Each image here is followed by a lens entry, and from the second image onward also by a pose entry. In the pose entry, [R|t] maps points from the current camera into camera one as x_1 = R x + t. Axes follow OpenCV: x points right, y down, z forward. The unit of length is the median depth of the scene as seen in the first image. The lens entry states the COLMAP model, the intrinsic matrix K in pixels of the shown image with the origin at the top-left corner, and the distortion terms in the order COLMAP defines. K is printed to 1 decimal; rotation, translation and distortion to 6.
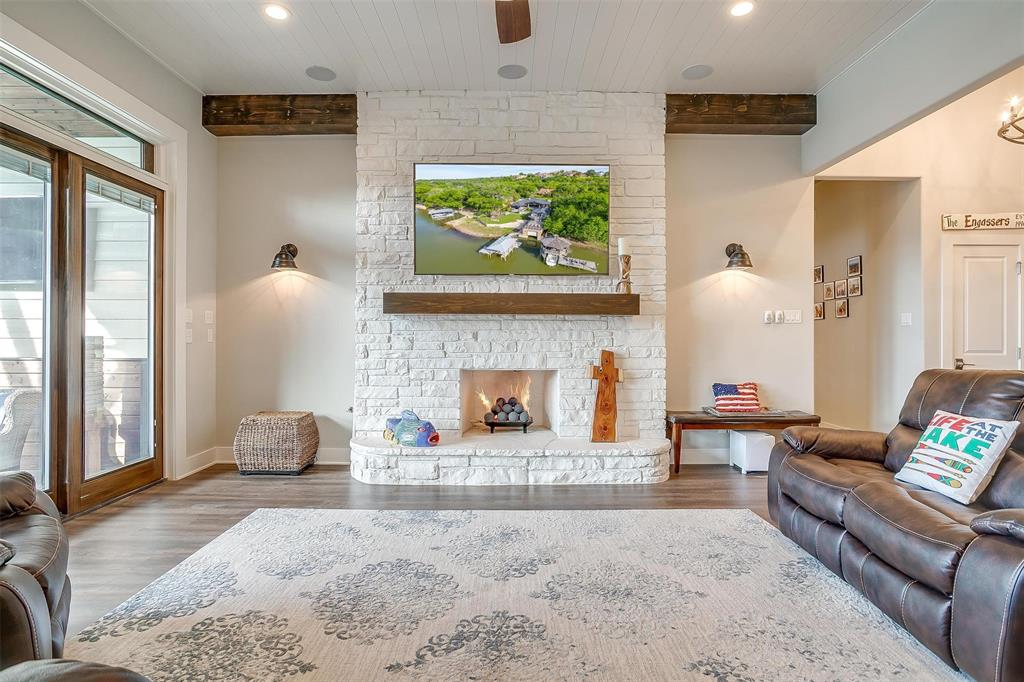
lens RADIAL K [[517.0, 0, 507.7], [0, 517.0, 326.6], [0, 0, 1]] dist [-0.040811, 0.014046]
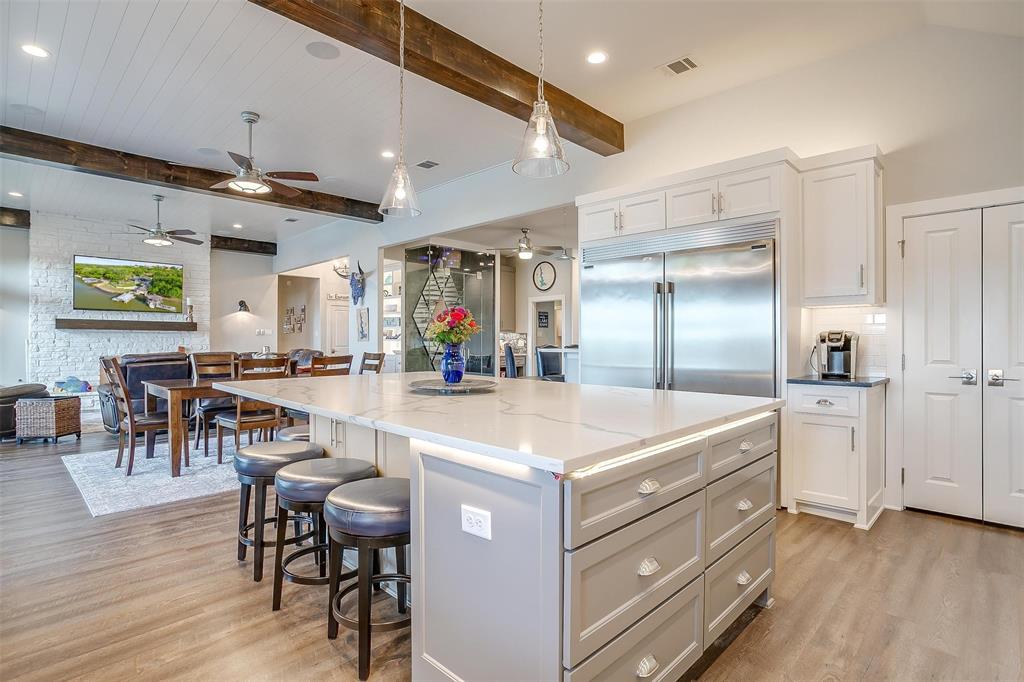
lens RADIAL K [[517.0, 0, 514.1], [0, 517.0, 347.2], [0, 0, 1]] dist [-0.040811, 0.014046]
pose [[0.686552, -0.008703, 0.727029, -0.428468], [-0.008401, 0.999767, 0.019902, -0.006960], [-0.727032, -0.019772, 0.686319, -1.593134]]
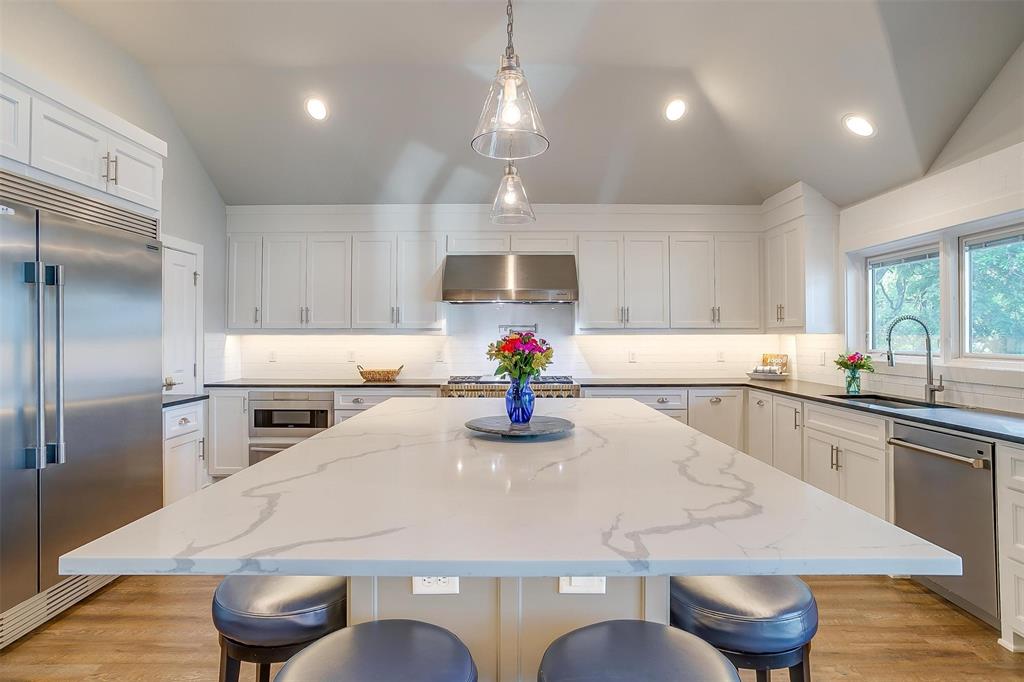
lens RADIAL K [[517.0, 0, 515.2], [0, 517.0, 329.7], [0, 0, 1]] dist [-0.040811, 0.014046]
pose [[-0.999919, -0.001545, -0.012636, -0.021659], [-0.001273, 0.999767, -0.021555, -0.026097], [0.012667, -0.021537, -0.999688, -0.615772]]
